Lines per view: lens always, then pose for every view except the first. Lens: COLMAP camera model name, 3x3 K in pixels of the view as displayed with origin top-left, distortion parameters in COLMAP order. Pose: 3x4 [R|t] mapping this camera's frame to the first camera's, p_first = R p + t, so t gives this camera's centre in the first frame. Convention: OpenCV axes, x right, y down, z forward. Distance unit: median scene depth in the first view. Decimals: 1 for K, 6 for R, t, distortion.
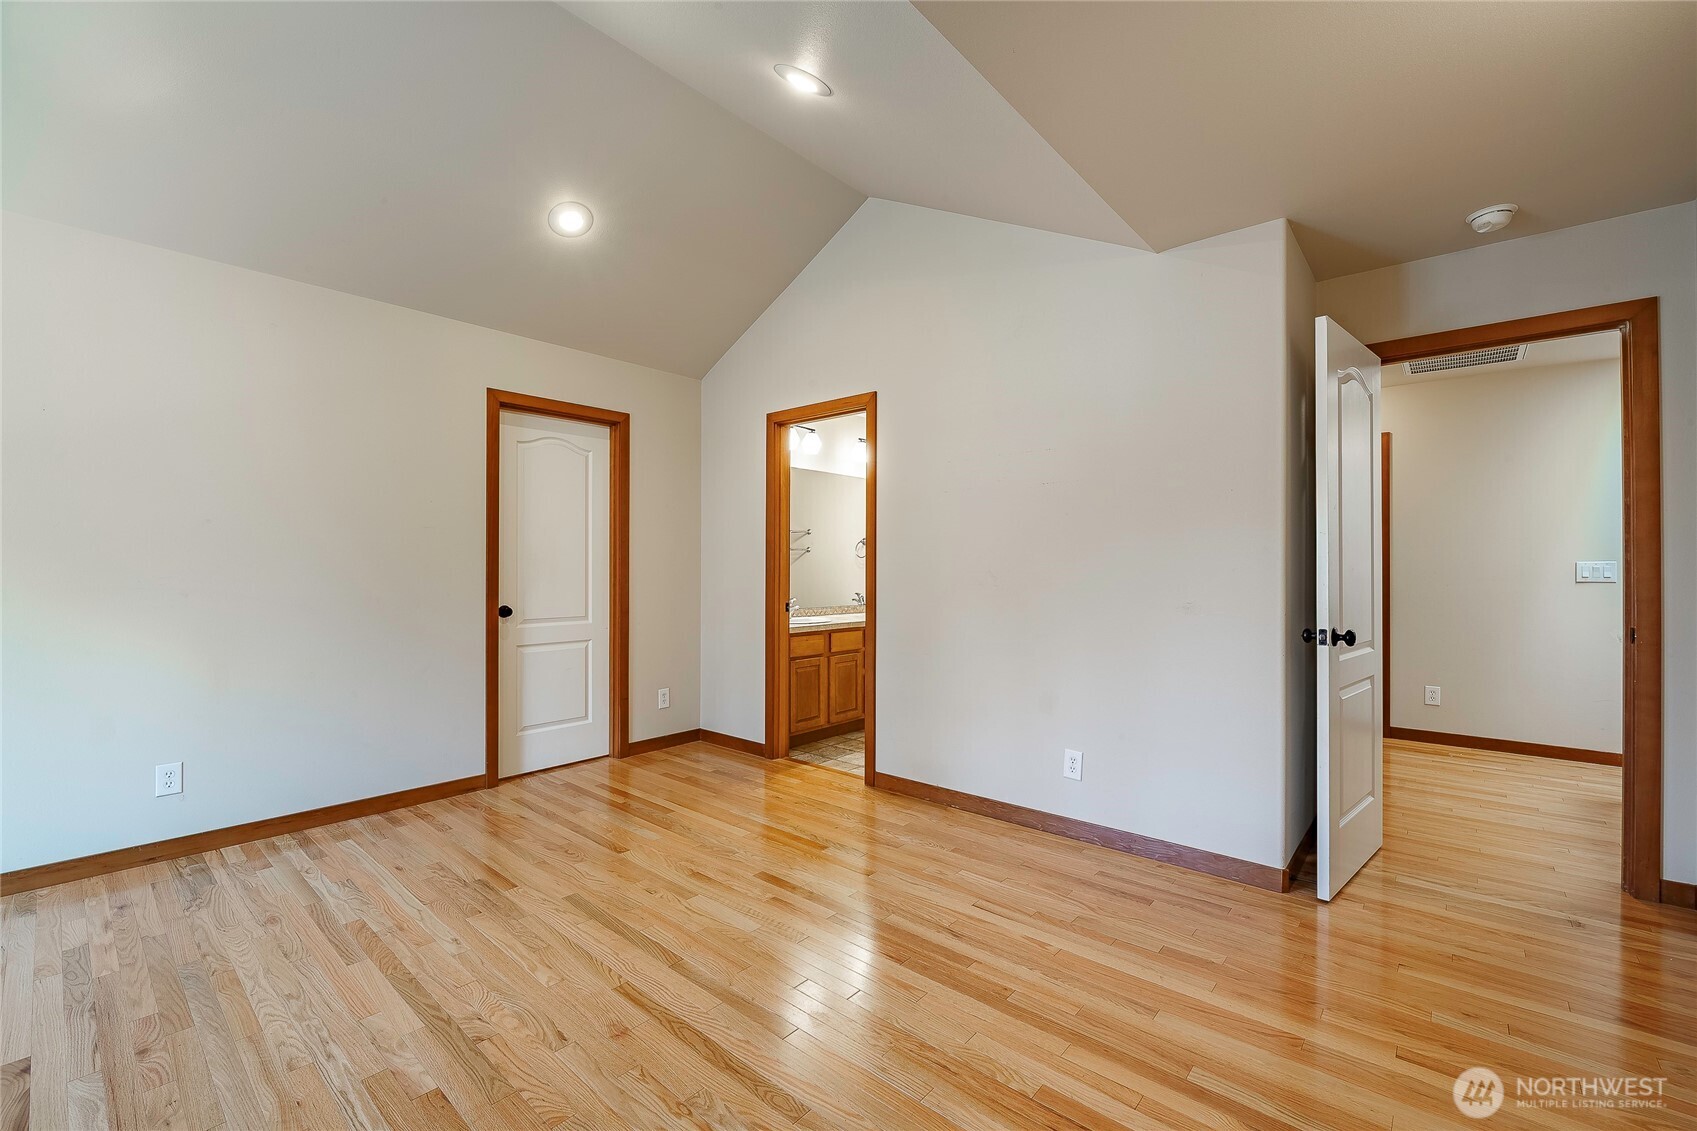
lens RADIAL K [[701.6, 0, 854.5], [0, 701.6, 573.8], [0, 0, 1]] dist [-0.006965, -0.001145]
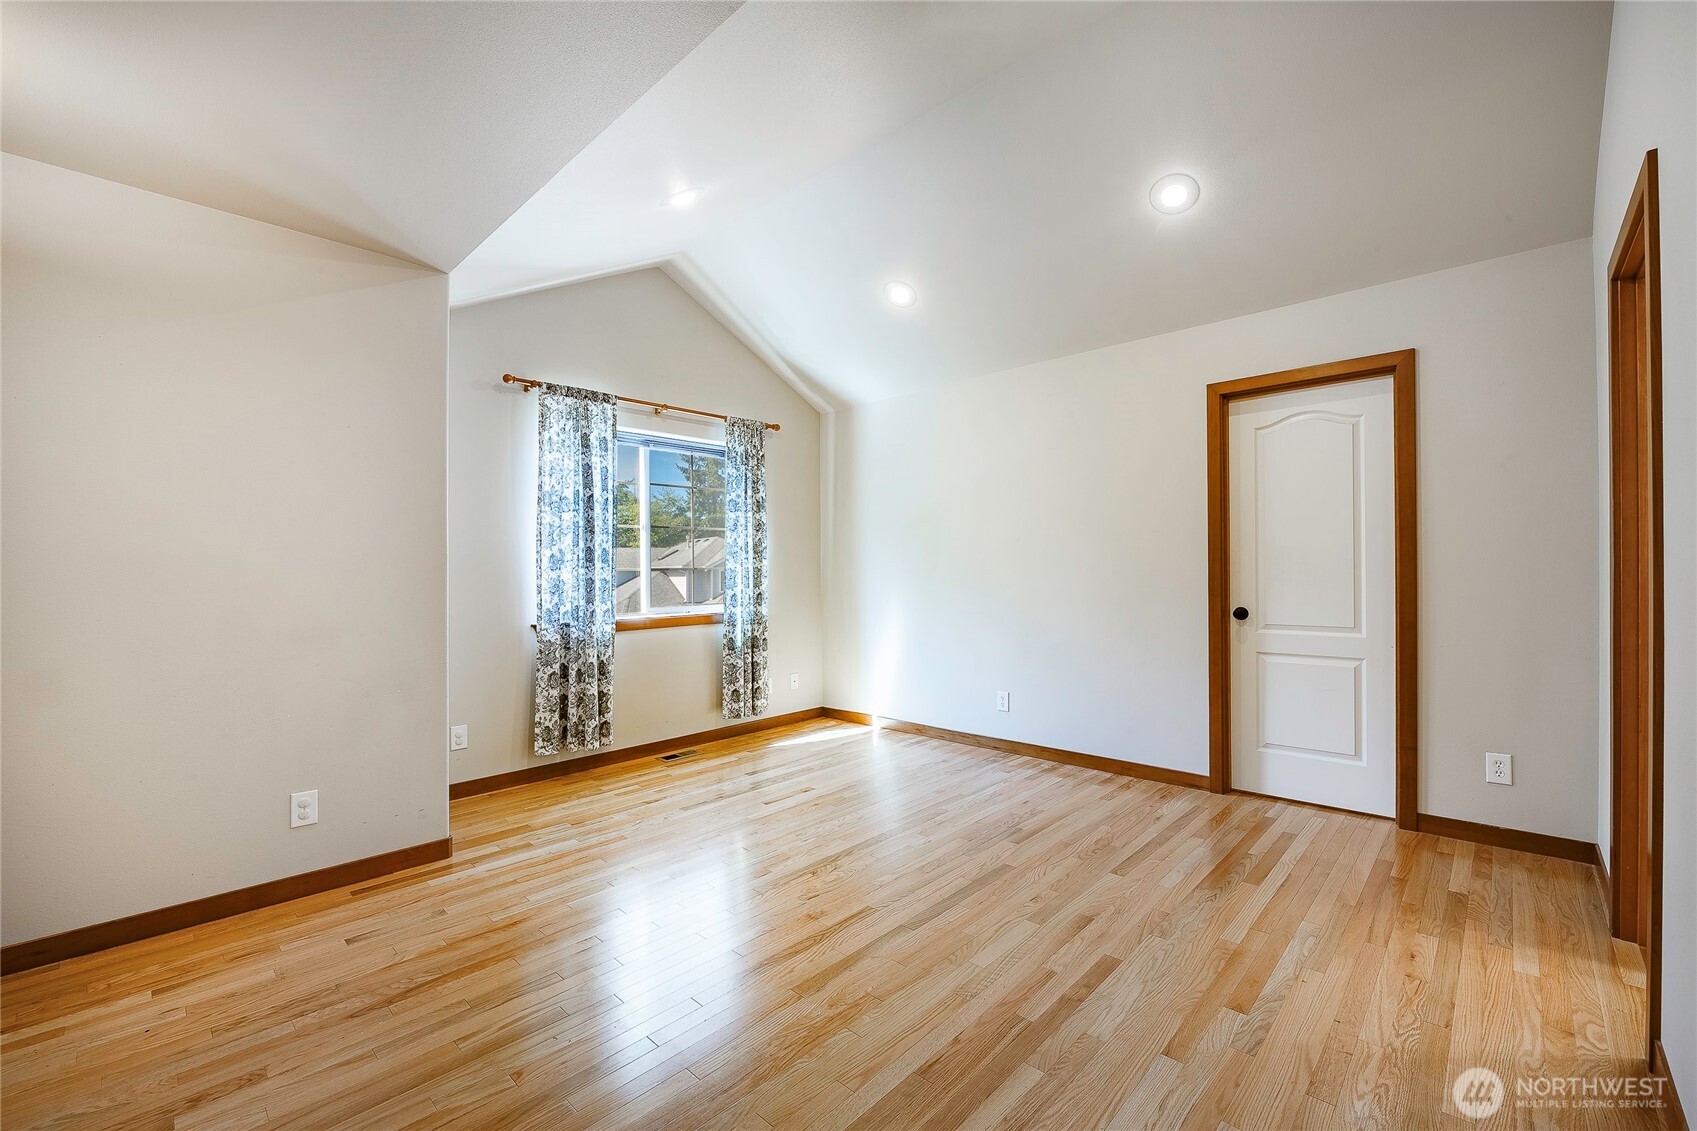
lens RADIAL K [[701.6, 0, 854.9], [0, 701.6, 573.1], [0, 0, 1]] dist [-0.006965, -0.001145]
pose [[-0.050720, 0.002994, -0.998708, 0.549198], [0.004617, 0.999986, 0.002764, -0.007115], [0.998702, -0.004471, -0.050734, 0.623316]]
